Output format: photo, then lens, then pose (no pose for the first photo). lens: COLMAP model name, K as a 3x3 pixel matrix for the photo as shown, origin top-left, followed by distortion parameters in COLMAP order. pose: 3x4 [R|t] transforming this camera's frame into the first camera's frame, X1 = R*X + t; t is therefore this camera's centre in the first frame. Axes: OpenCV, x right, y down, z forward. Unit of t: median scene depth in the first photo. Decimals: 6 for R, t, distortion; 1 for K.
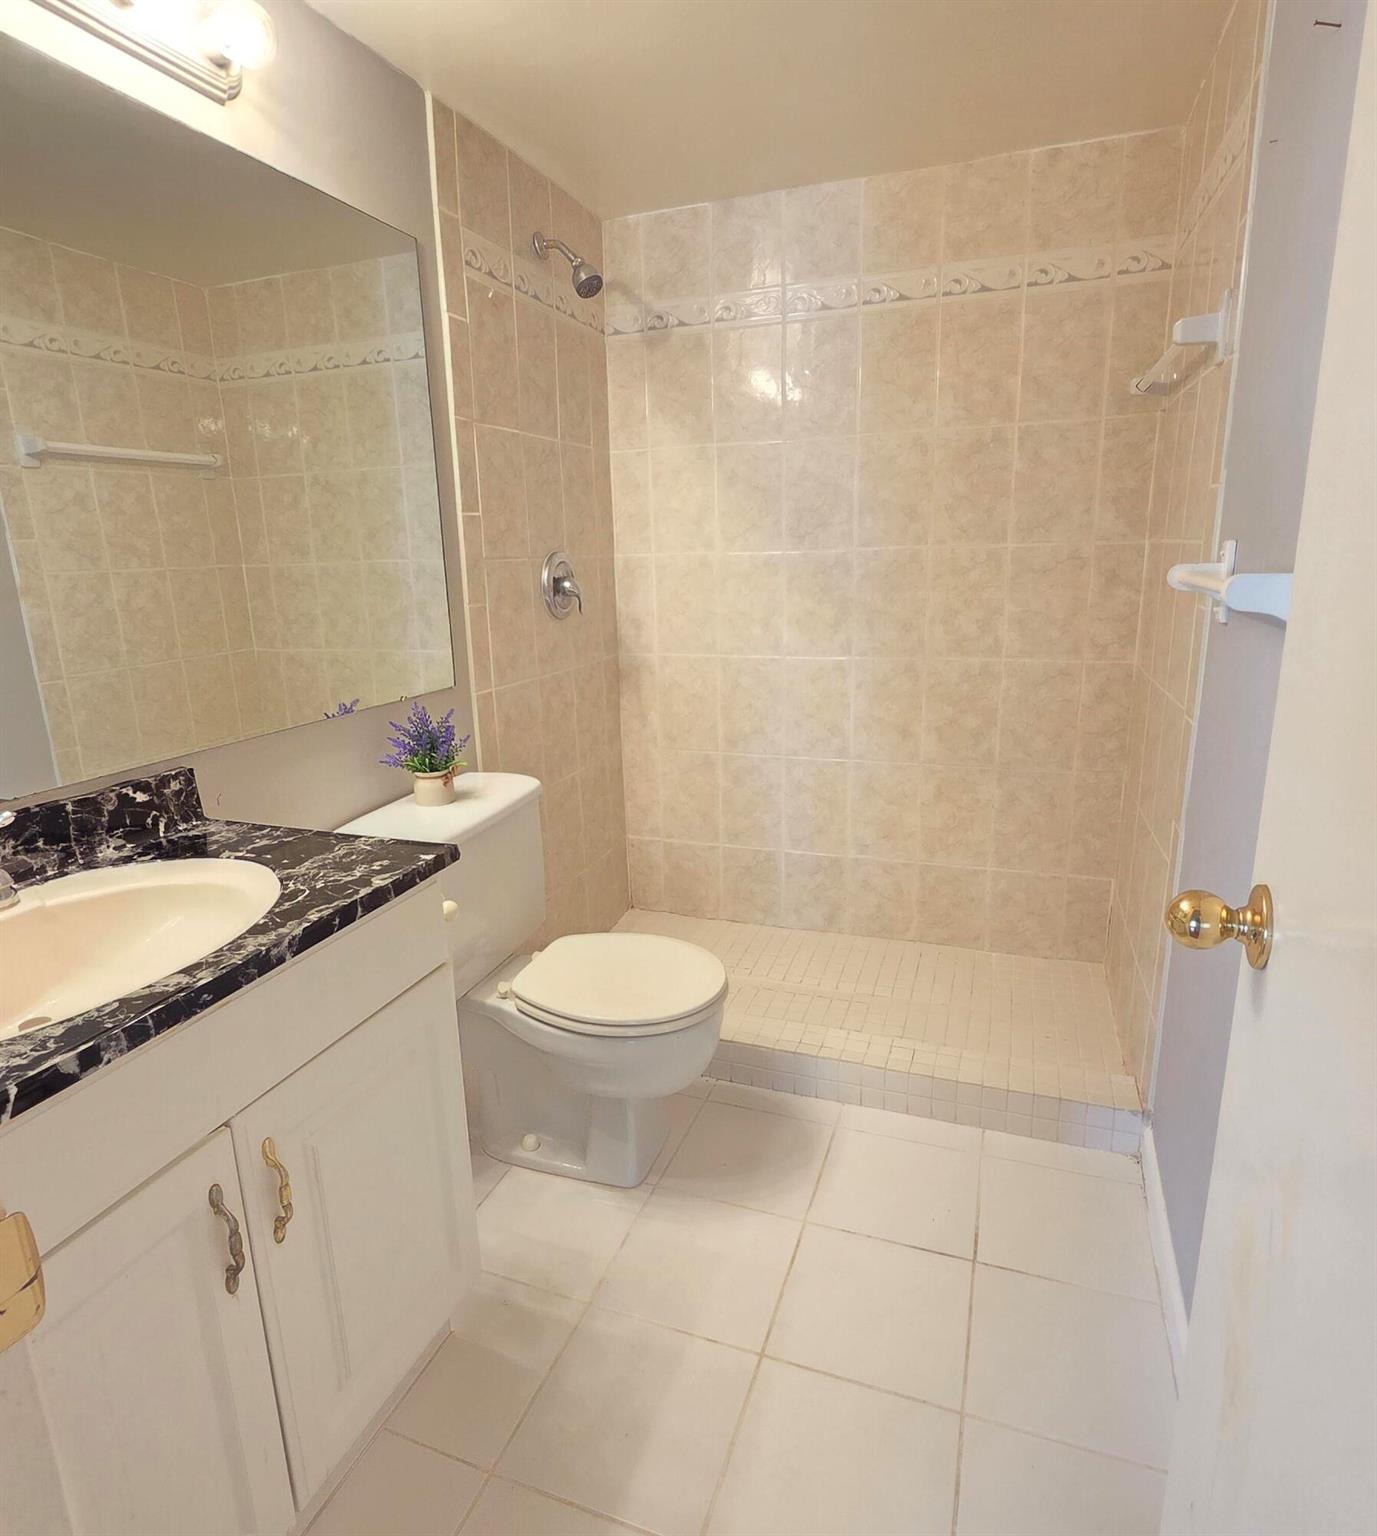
lens RADIAL K [[897.7, 0, 688.5], [0, 897.7, 768.0], [0, 0, 1]] dist [0.000532, -0.001989]
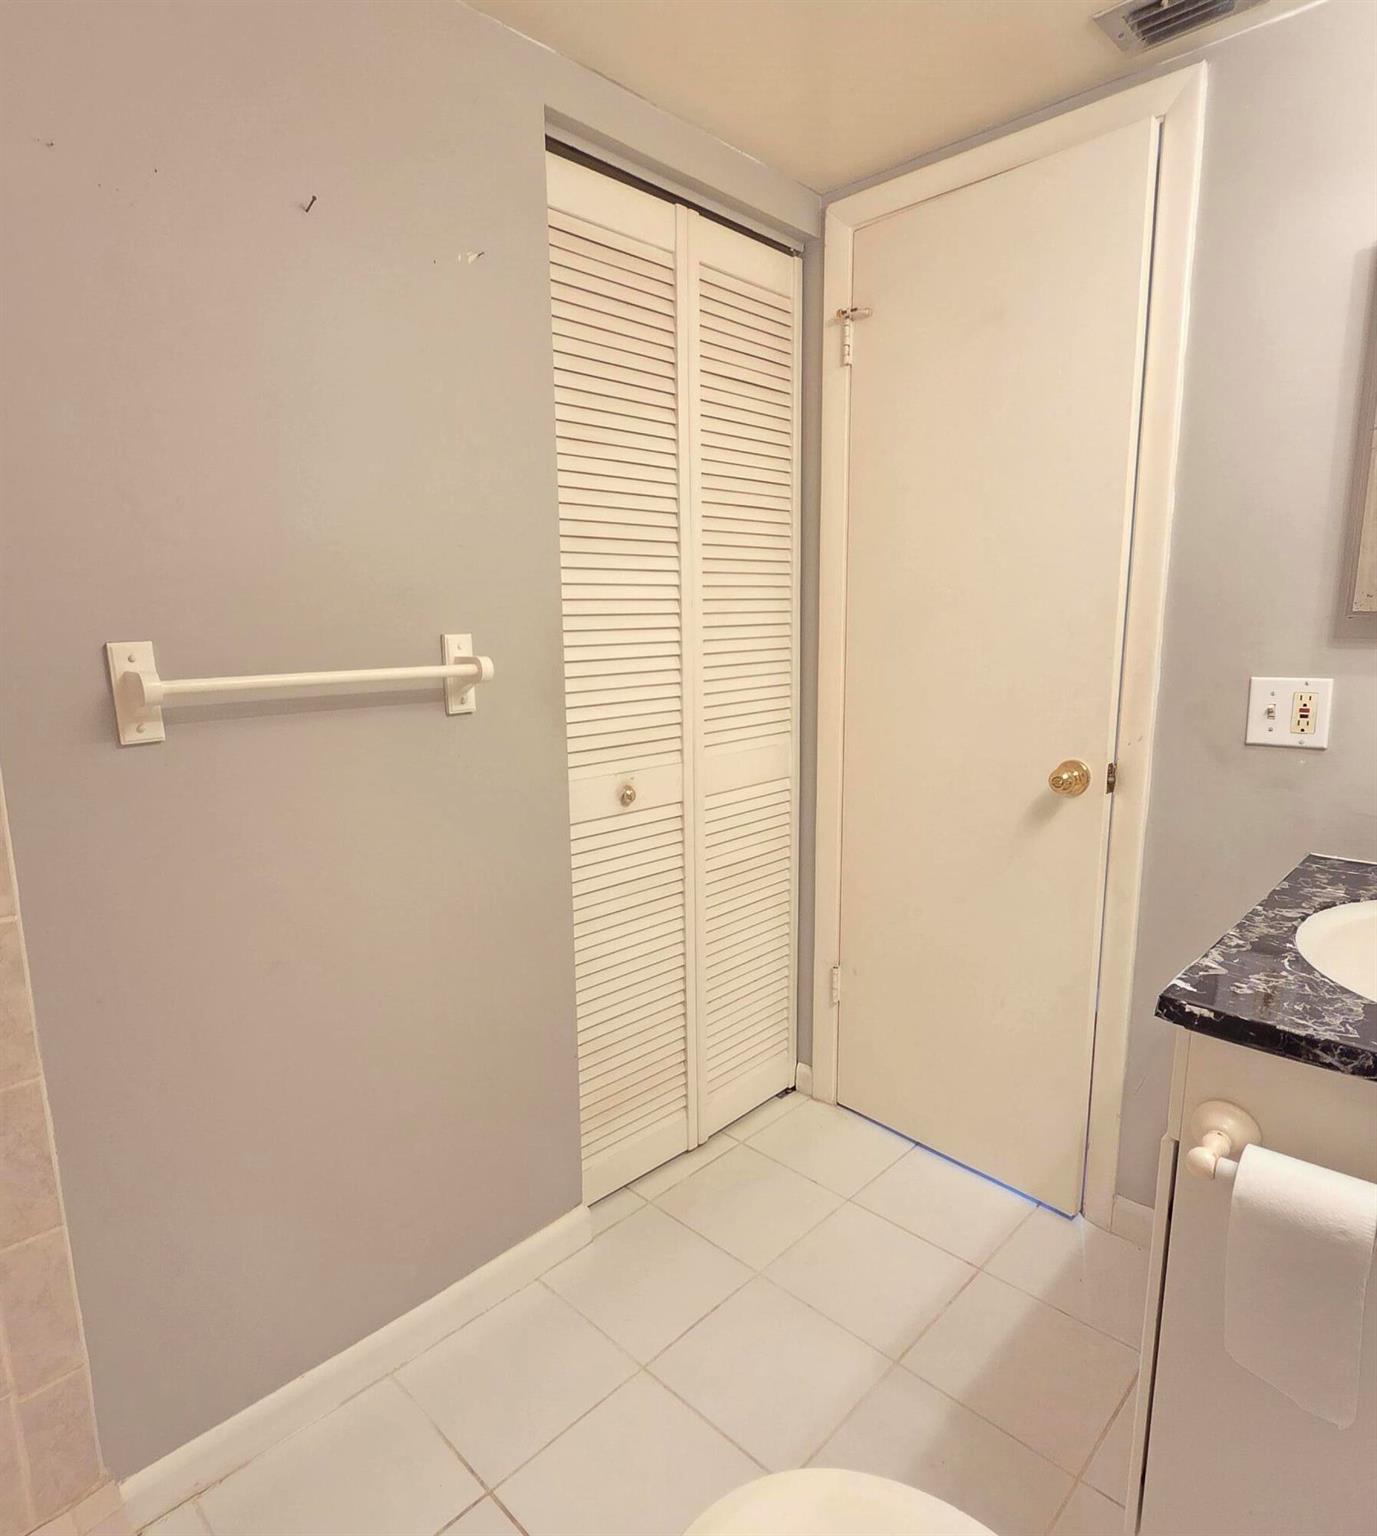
lens RADIAL K [[897.7, 0, 688.5], [0, 897.7, 768.0], [0, 0, 1]] dist [0.000532, -0.001989]
pose [[-0.914699, -0.035927, 0.402536, -0.217905], [0.127145, 0.919880, 0.371018, -0.478983], [-0.383615, 0.390550, -0.836845, 1.925866]]
